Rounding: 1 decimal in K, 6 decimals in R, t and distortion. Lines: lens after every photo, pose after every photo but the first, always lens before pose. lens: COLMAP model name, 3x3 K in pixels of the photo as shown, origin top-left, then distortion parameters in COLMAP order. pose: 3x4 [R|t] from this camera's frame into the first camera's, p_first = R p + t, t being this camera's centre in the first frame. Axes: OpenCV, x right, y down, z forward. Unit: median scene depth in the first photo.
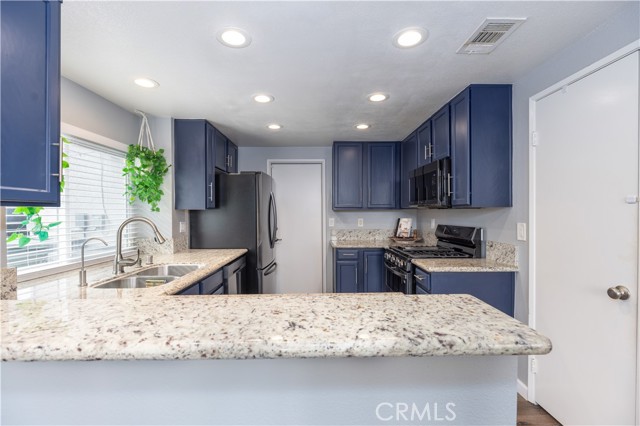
lens RADIAL K [[282.6, 0, 317.9], [0, 282.6, 214.6], [0, 0, 1]] dist [-0.000719, -0.000628]
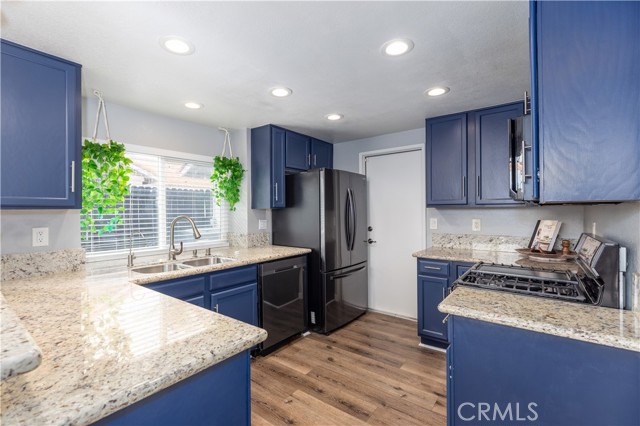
lens RADIAL K [[288.9, 0, 312.6], [0, 288.9, 209.2], [0, 0, 1]] dist [0.000279, 0.000008]
pose [[0.783100, -0.004395, -0.621880, 0.373324], [-0.001662, 0.999957, -0.009159, -0.006089], [0.621894, 0.008206, 0.783059, 0.229226]]
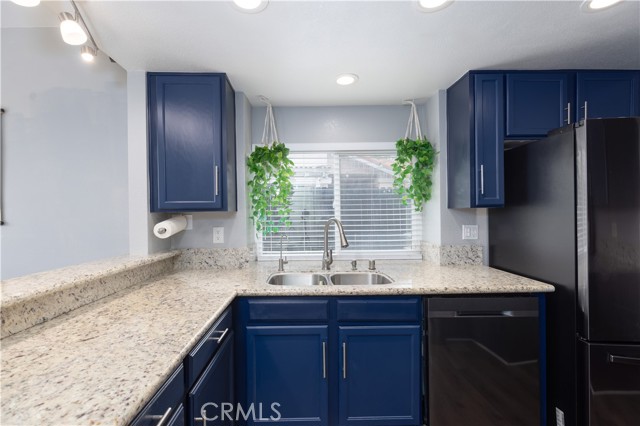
lens RADIAL K [[290.9, 0, 320.0], [0, 290.9, 213.0], [0, 0, 1]] dist [0.000412, 0.000002]
pose [[0.002661, 0.002683, -0.999993, 0.256516], [0.002630, 0.999993, 0.002690, -0.008123], [0.999993, -0.002637, 0.002654, 0.603948]]
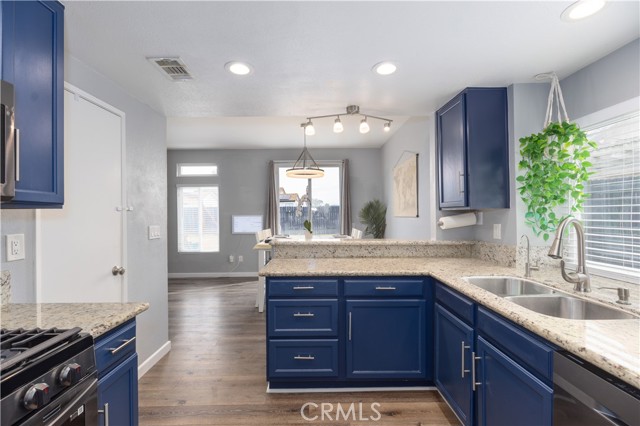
lens RADIAL K [[282.6, 0, 317.9], [0, 282.6, 214.6], [0, 0, 1]] dist [-0.000719, -0.000628]
pose [[-0.999915, 0.012152, -0.004754, 0.002957], [0.012100, 0.999867, 0.010962, -0.009206], [0.004887, 0.010904, -0.999929, 1.089943]]
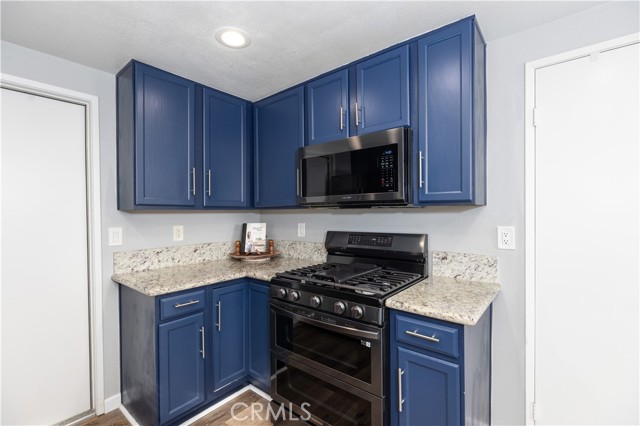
lens RADIAL K [[282.6, 0, 317.9], [0, 282.6, 214.6], [0, 0, 1]] dist [-0.000719, -0.000628]
pose [[0.640004, -0.006260, 0.768346, -0.127092], [0.013091, 0.999911, -0.002757, -0.004141], [-0.768260, 0.011823, 0.640029, 0.586548]]
